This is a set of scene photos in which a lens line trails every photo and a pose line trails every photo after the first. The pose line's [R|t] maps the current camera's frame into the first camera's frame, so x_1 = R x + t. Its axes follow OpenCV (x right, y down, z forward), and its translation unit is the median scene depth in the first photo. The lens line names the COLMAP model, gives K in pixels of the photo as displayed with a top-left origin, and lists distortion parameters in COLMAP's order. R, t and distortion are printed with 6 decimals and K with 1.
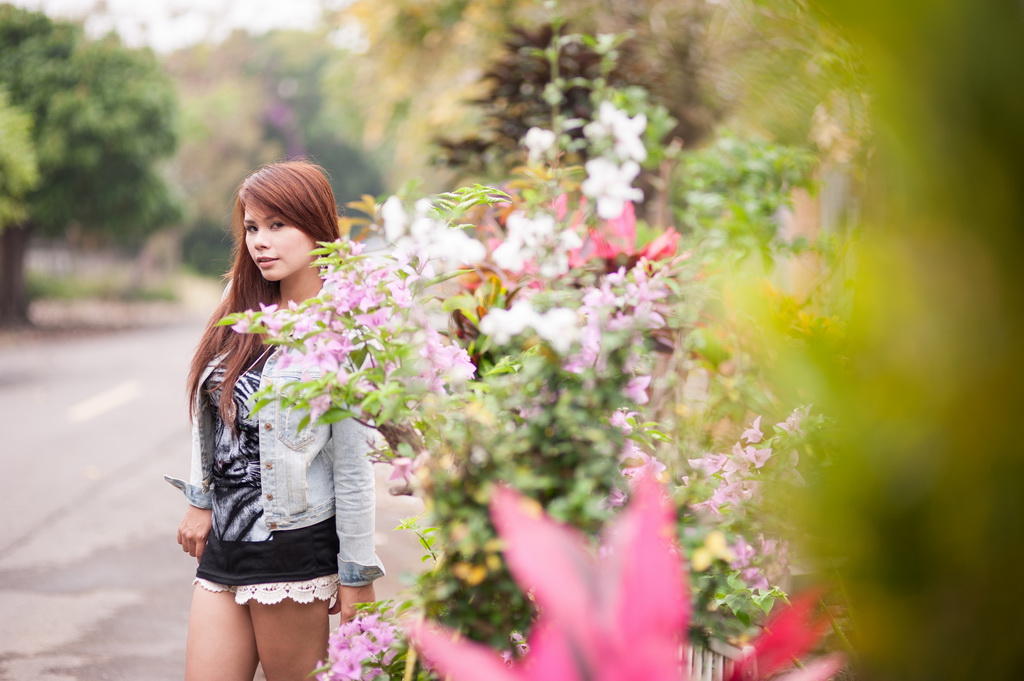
lens RADIAL K [[2411.9, 0, 512.0], [0, 2411.9, 340.5], [0, 0, 1]] dist [0.010177, -0.554629]
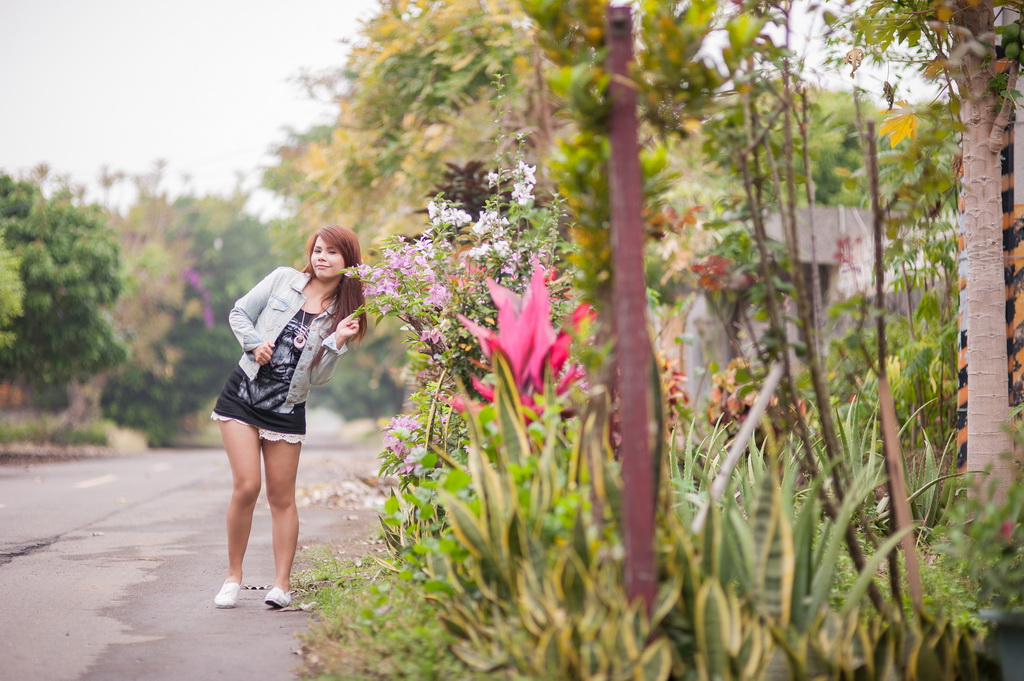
lens RADIAL K [[2411.9, 0, 512.0], [0, 2411.9, 340.5], [0, 0, 1]] dist [0.010177, -0.554629]
pose [[0.998868, 0.005564, 0.047233, -0.008593], [-0.002030, 0.997215, -0.074548, 0.027062], [-0.047516, 0.074367, 0.996098, -0.145443]]
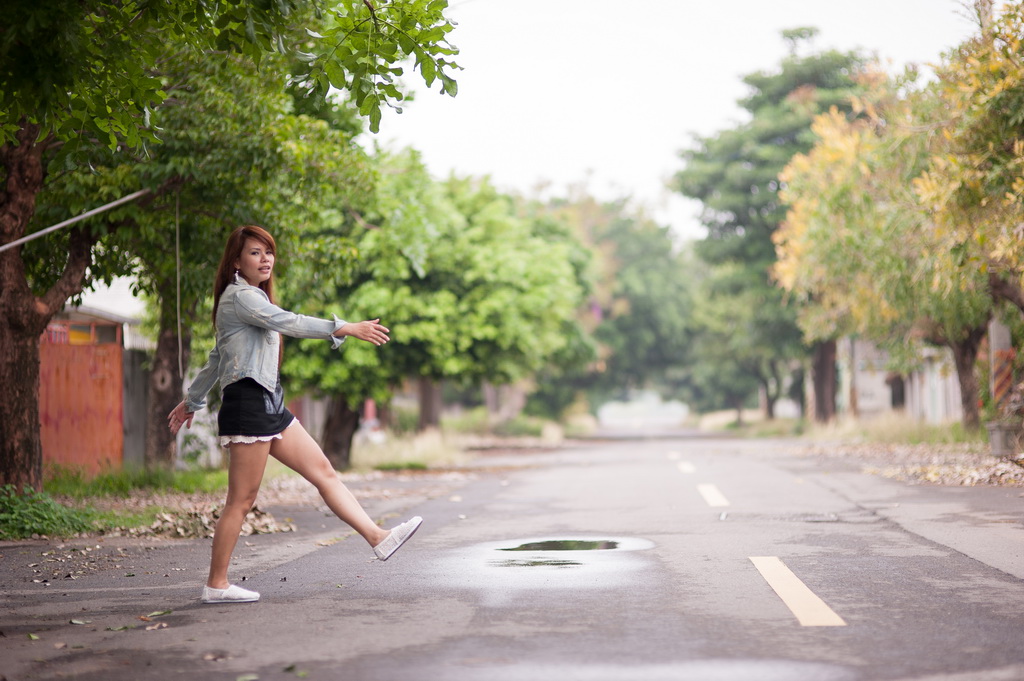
lens RADIAL K [[2411.9, 0, 512.0], [0, 2411.9, 340.5], [0, 0, 1]] dist [0.010177, -0.554629]
pose [[0.997384, -0.008740, -0.071760, -0.095738], [0.003641, 0.997478, -0.070883, 0.030252], [0.072199, 0.070436, 0.994900, -0.232093]]
